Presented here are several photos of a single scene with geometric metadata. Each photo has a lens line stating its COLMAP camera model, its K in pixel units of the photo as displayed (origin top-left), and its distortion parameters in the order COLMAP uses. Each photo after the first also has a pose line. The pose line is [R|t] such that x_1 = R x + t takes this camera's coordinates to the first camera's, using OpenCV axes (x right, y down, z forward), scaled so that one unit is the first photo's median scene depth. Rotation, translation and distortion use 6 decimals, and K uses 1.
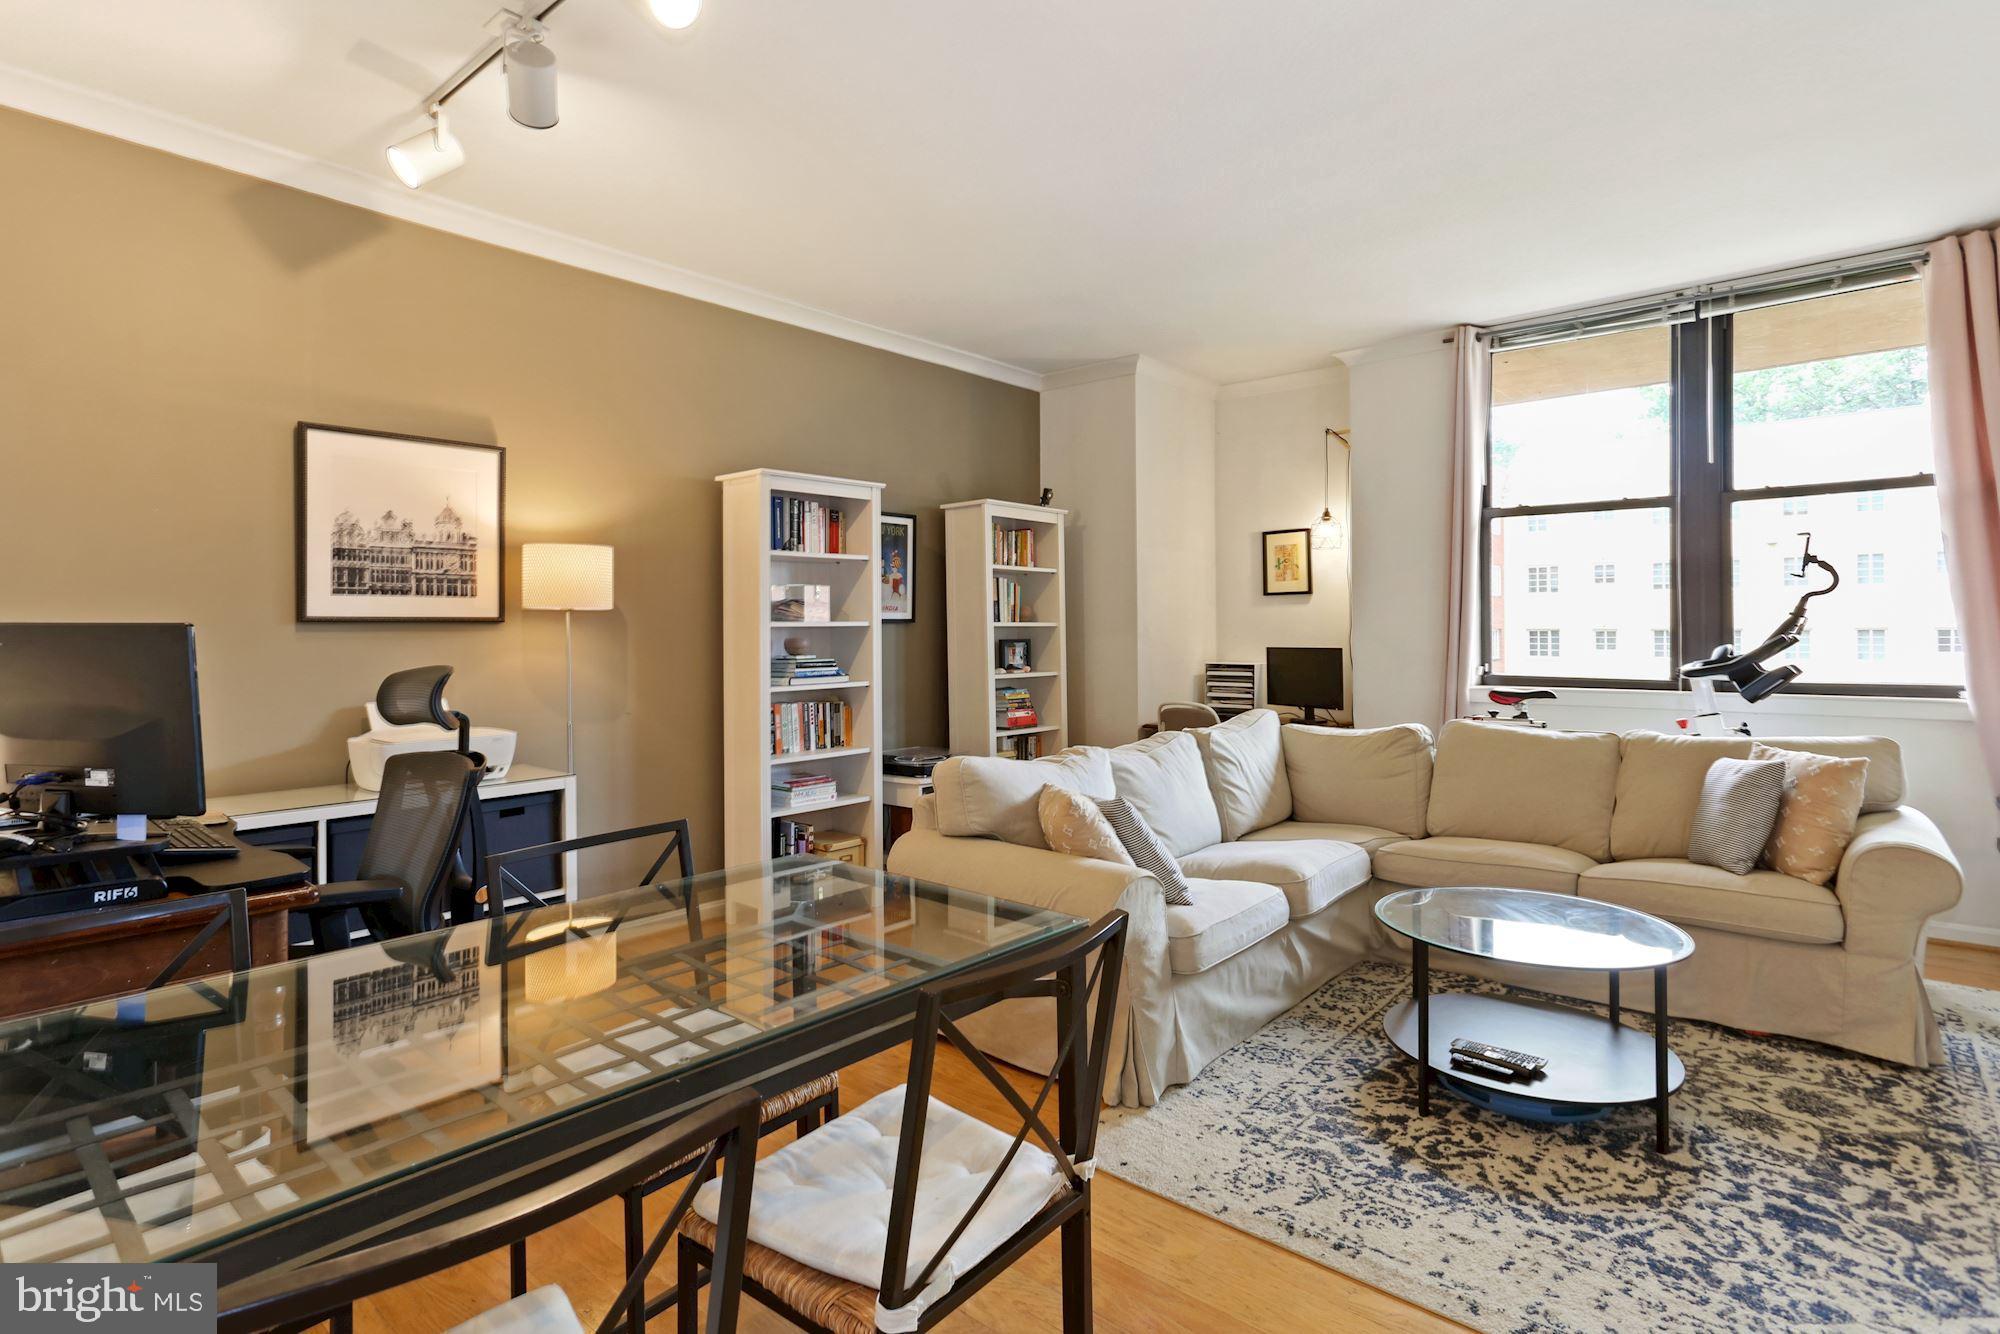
lens RADIAL K [[1024.9, 0, 983.8], [0, 1024.9, 611.6], [0, 0, 1]] dist [-0.007287, 0.010613]
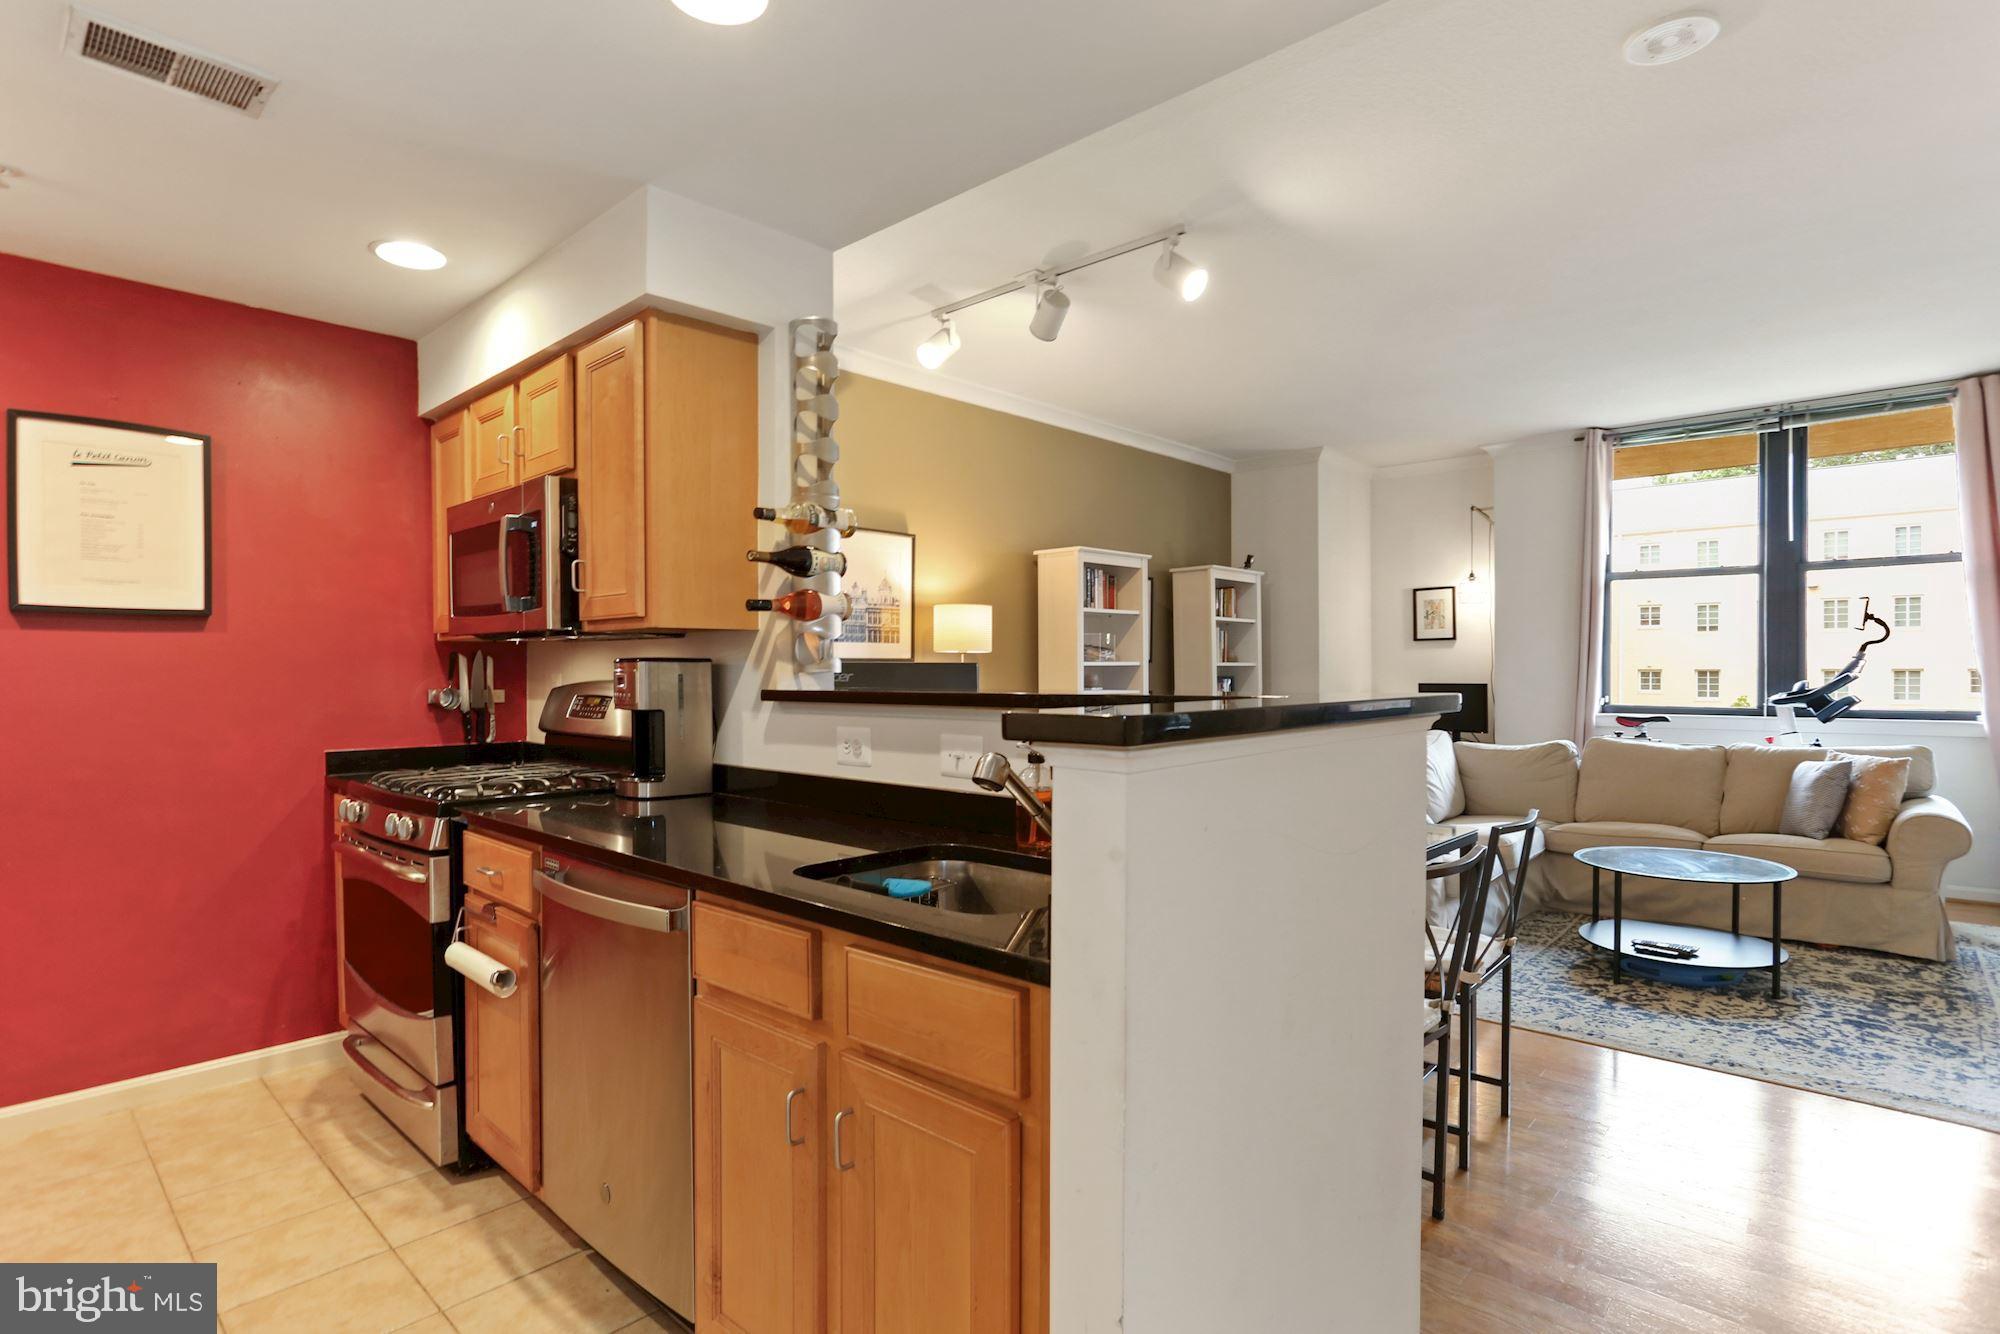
lens RADIAL K [[1024.9, 0, 1018.8], [0, 1024.9, 665.7], [0, 0, 1]] dist [-0.007287, 0.010613]
pose [[0.999995, 0.002430, -0.002107, -0.296053], [-0.002399, 0.999889, 0.014688, -0.004562], [0.002143, -0.014683, 0.999890, -0.338574]]
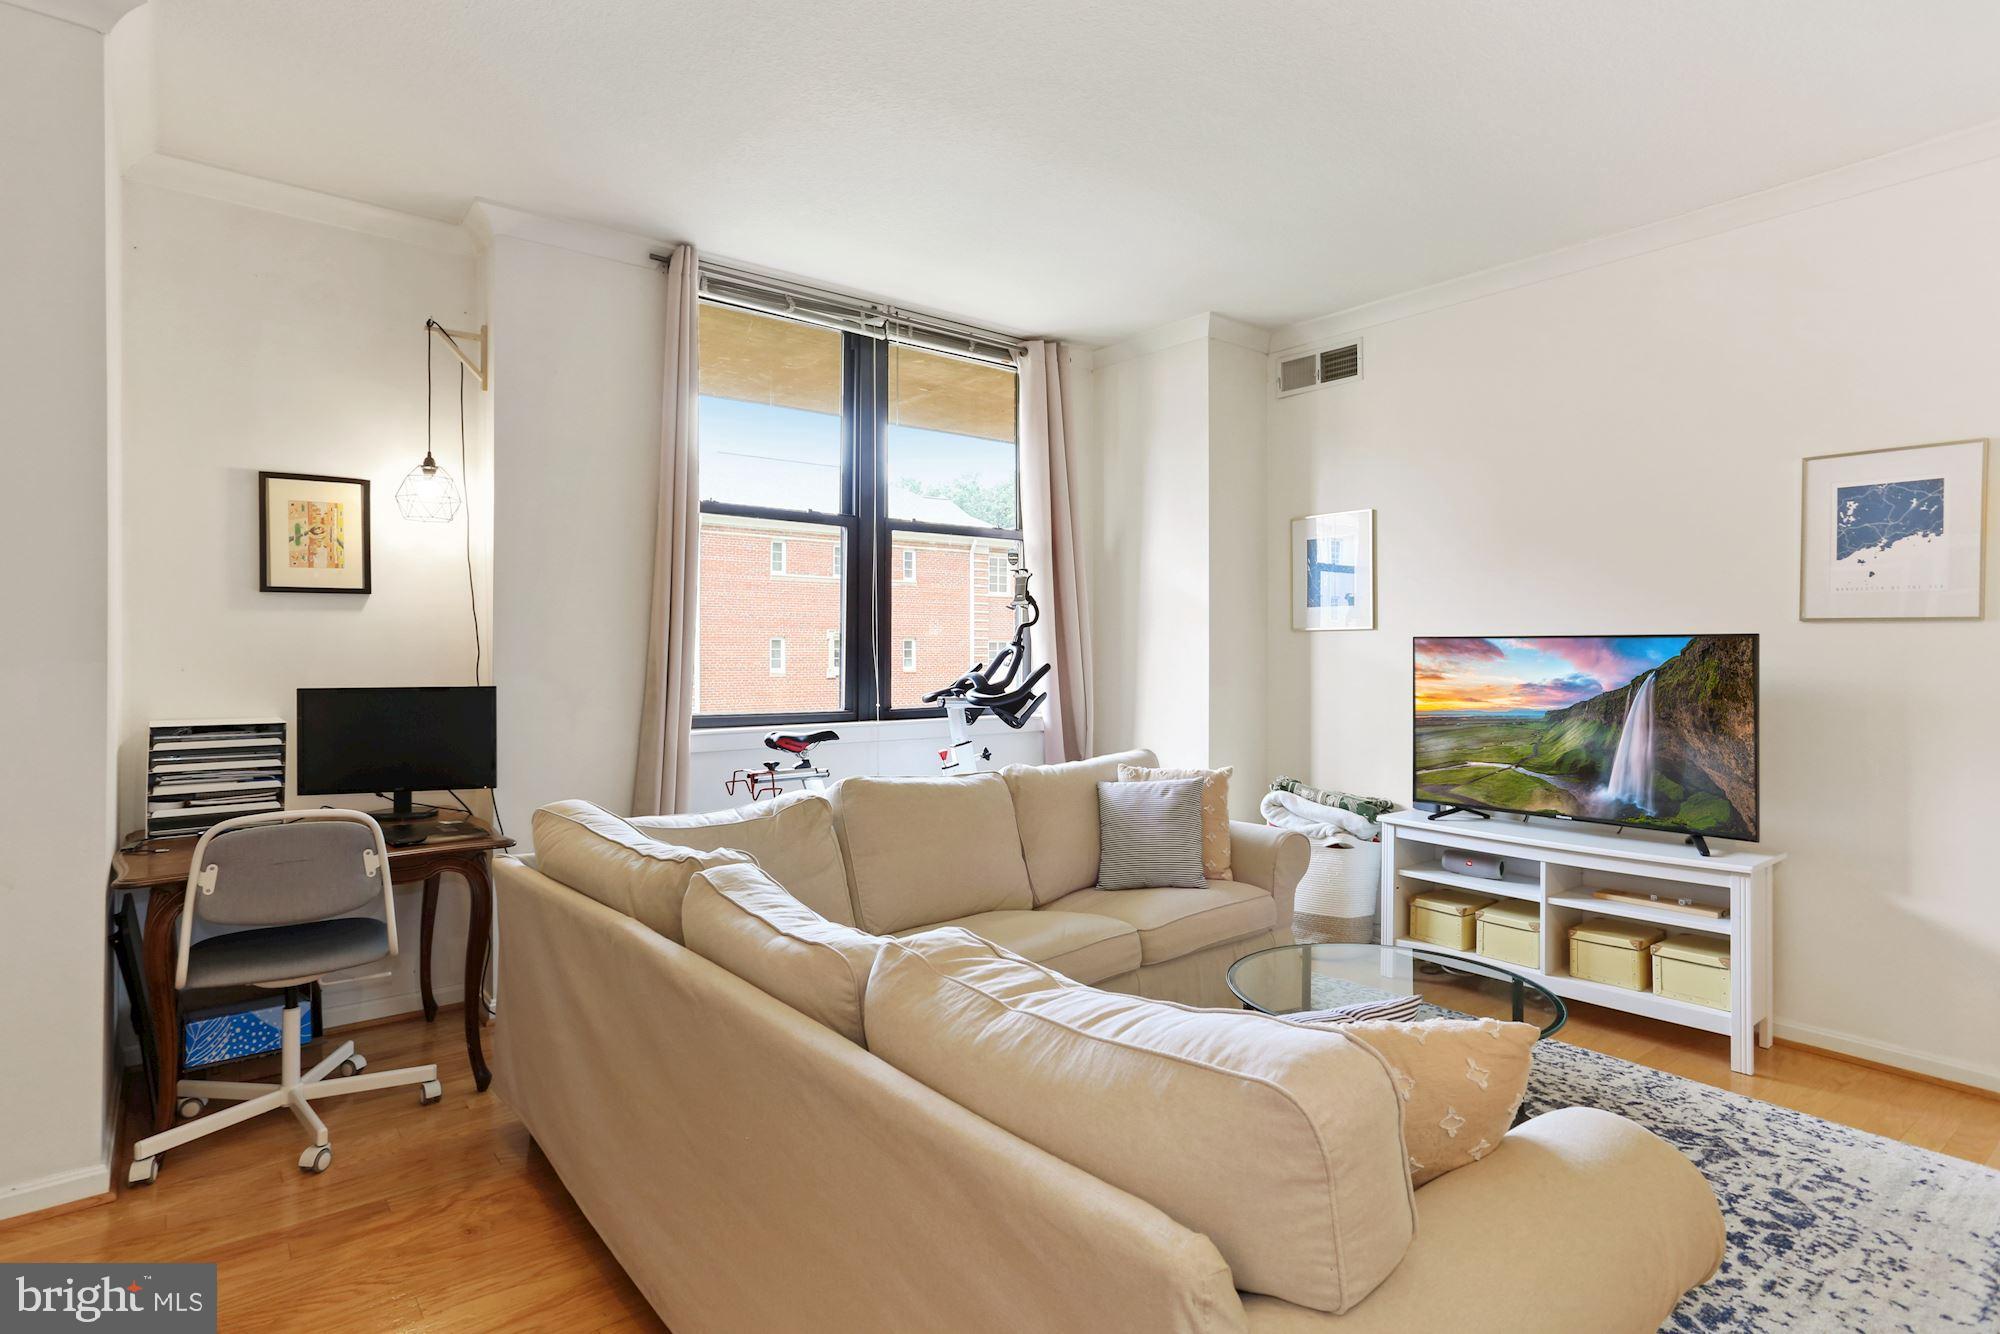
lens RADIAL K [[1024.9, 0, 988.6], [0, 1024.9, 670.3], [0, 0, 1]] dist [-0.007287, 0.010613]
pose [[0.176244, -0.013676, 0.984251, -0.272297], [-0.021285, 0.999617, 0.017701, 0.011314], [-0.984116, -0.024069, 0.175885, 0.797569]]
